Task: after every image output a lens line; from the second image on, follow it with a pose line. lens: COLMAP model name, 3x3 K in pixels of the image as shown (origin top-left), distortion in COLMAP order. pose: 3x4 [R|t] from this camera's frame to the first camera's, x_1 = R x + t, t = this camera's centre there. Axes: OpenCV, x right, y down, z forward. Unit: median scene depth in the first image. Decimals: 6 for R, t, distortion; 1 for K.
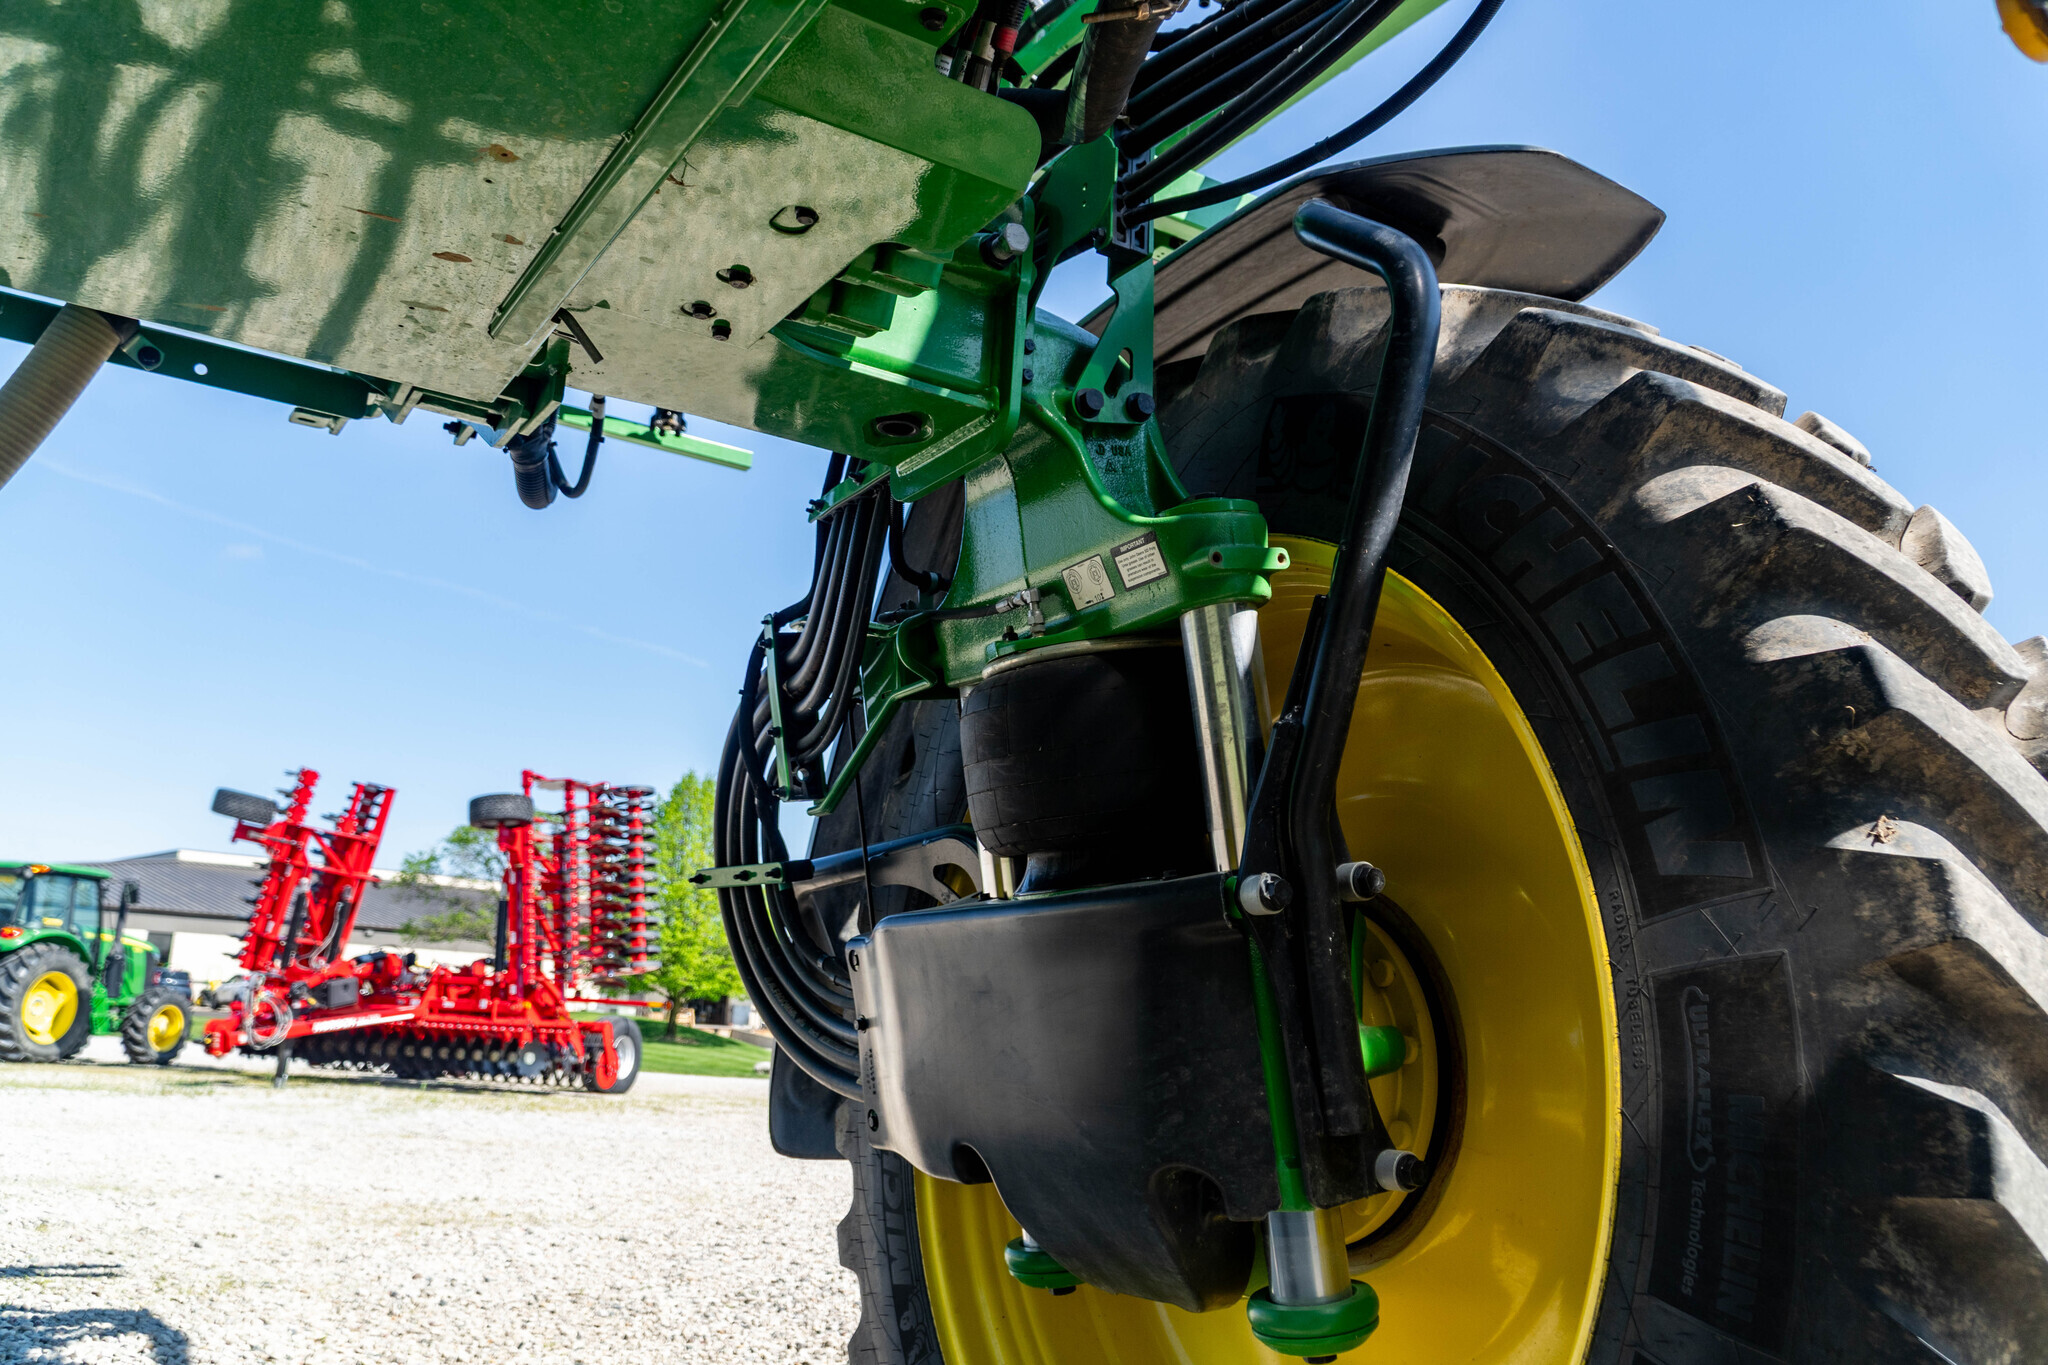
lens RADIAL K [[1648.4, 0, 1026.0], [0, 1648.4, 681.0], [0, 0, 1]] dist [0.011798, -0.015347]
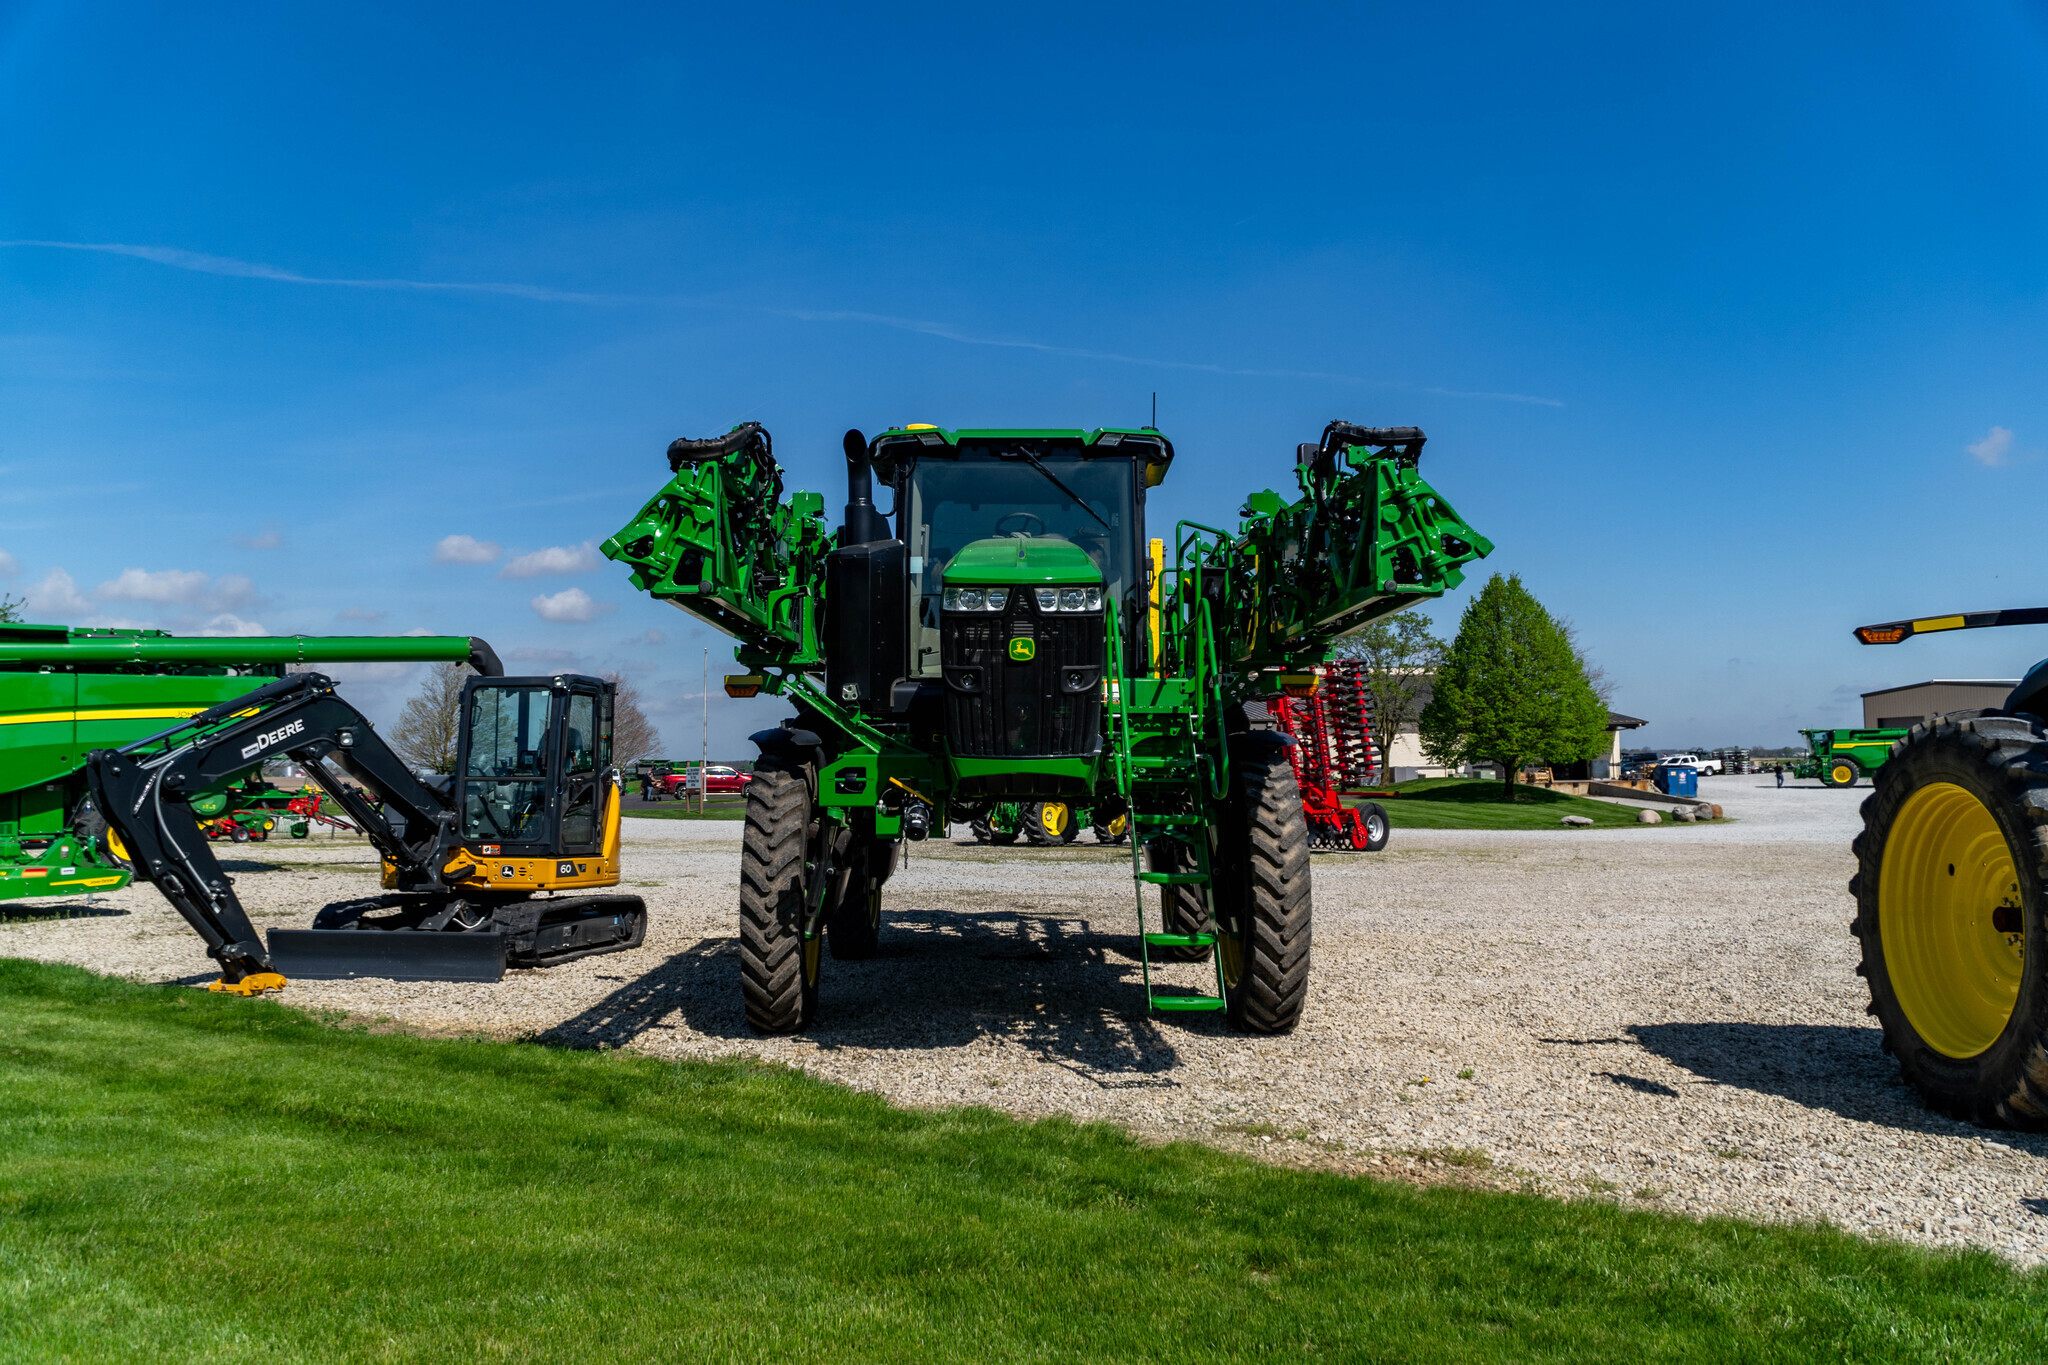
lens RADIAL K [[1628.5, 0, 1018.4], [0, 1628.5, 671.1], [0, 0, 1]] dist [-0.008646, 0.002526]
pose [[0.849217, -0.093508, -0.519698, 0.307027], [0.165471, 0.981749, 0.093745, -0.128034], [0.501447, -0.165605, 0.849191, -0.491924]]
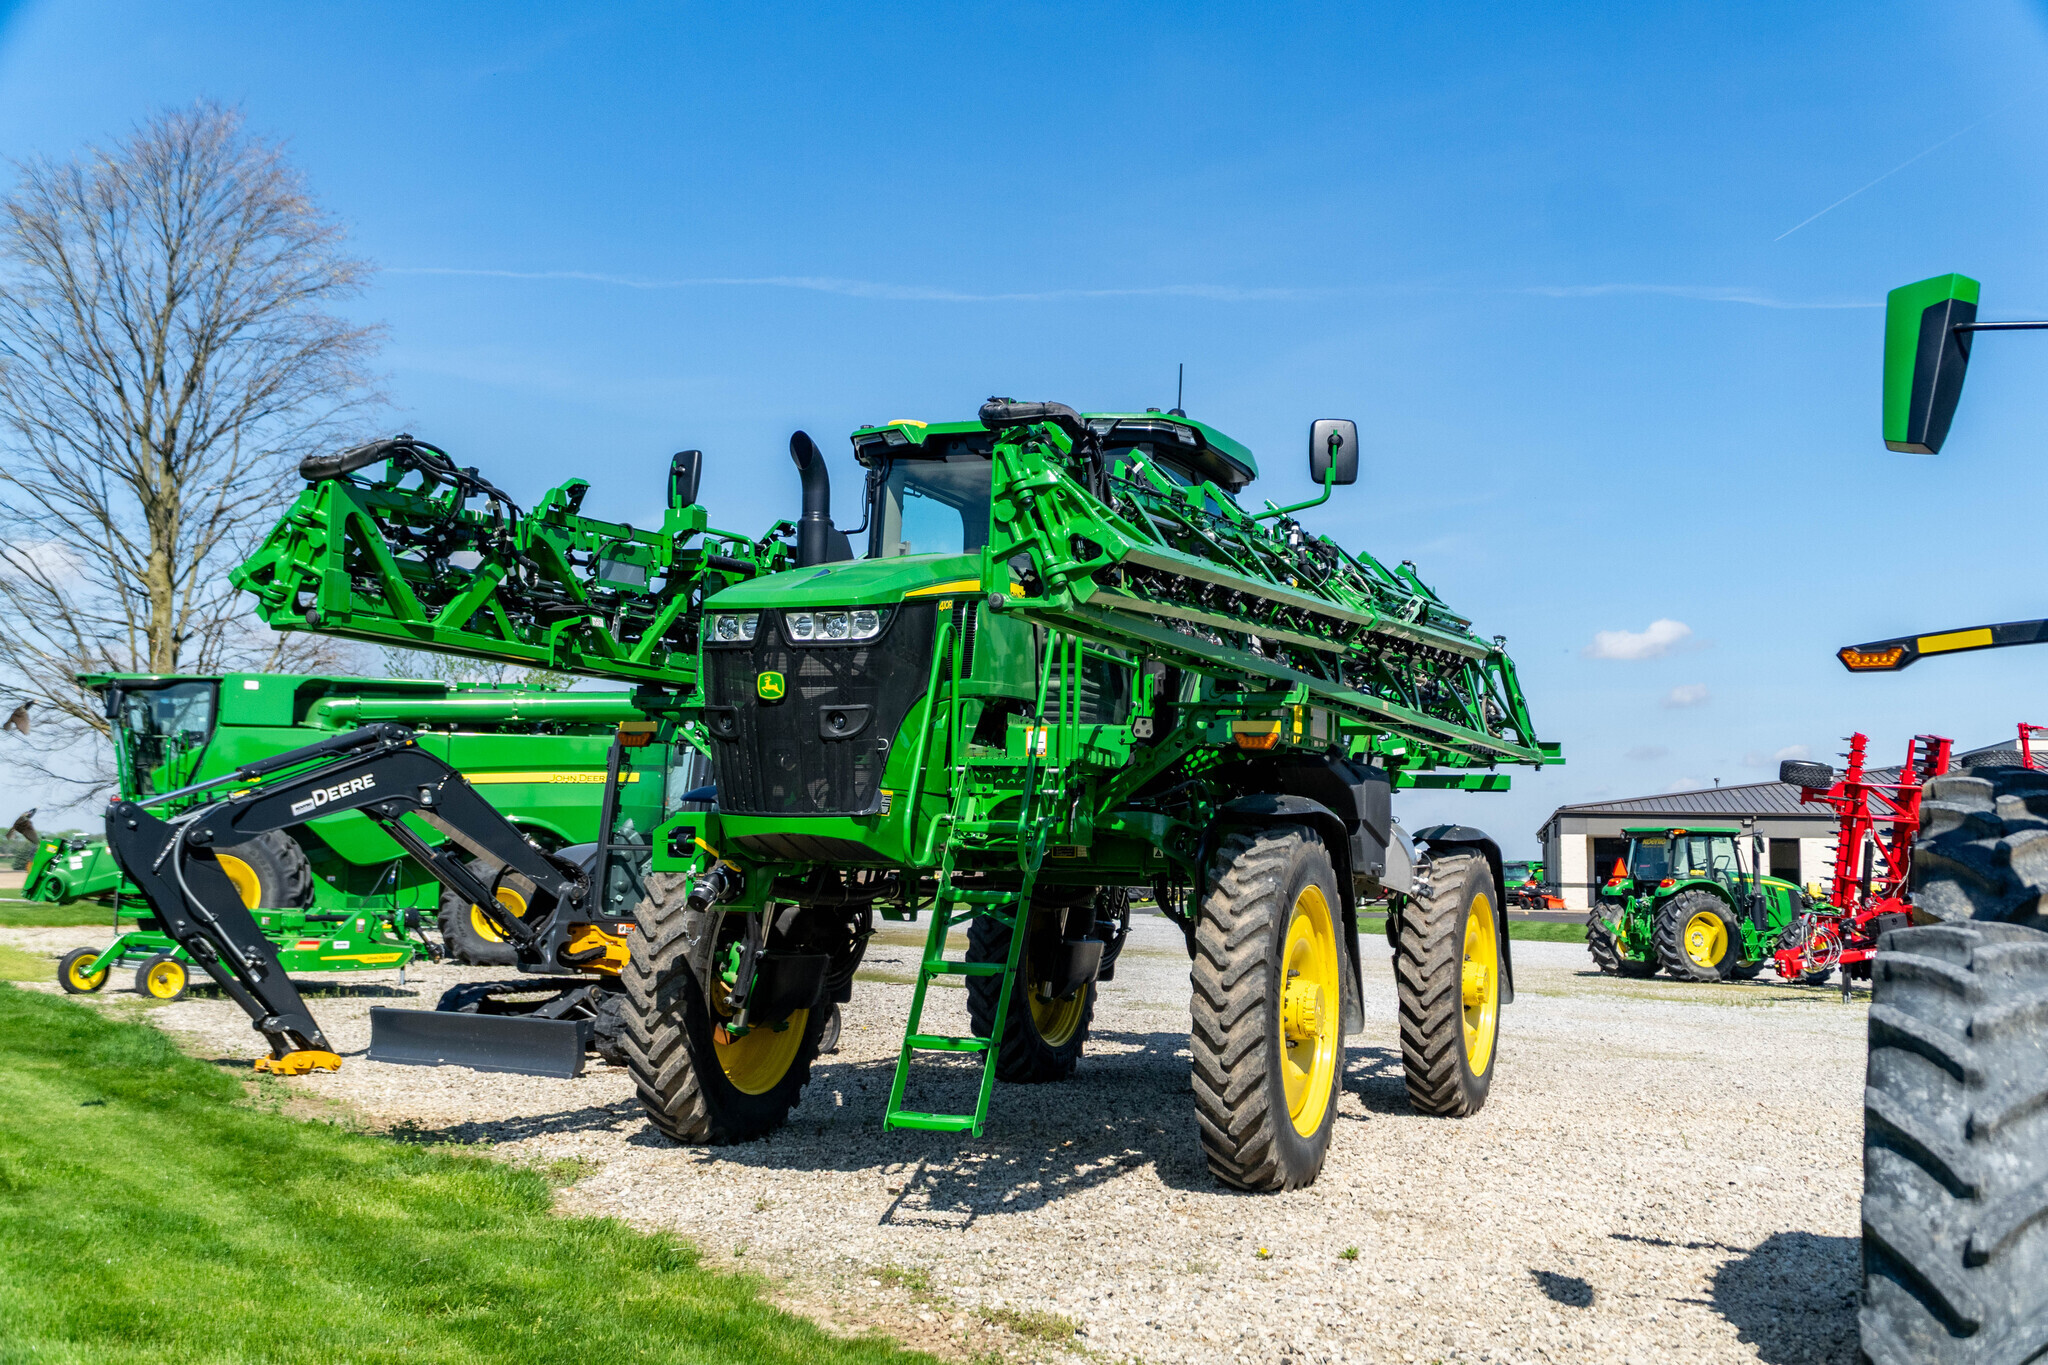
lens RADIAL K [[2152.4, 0, 1030.4], [0, 2152.4, 664.5], [0, 0, 1]] dist [0.094031, 0.000000]
pose [[0.586856, -0.119298, -0.800854, 0.474579], [0.184873, 0.982702, -0.010915, -0.088905], [0.788303, -0.141651, 0.598760, -0.385762]]
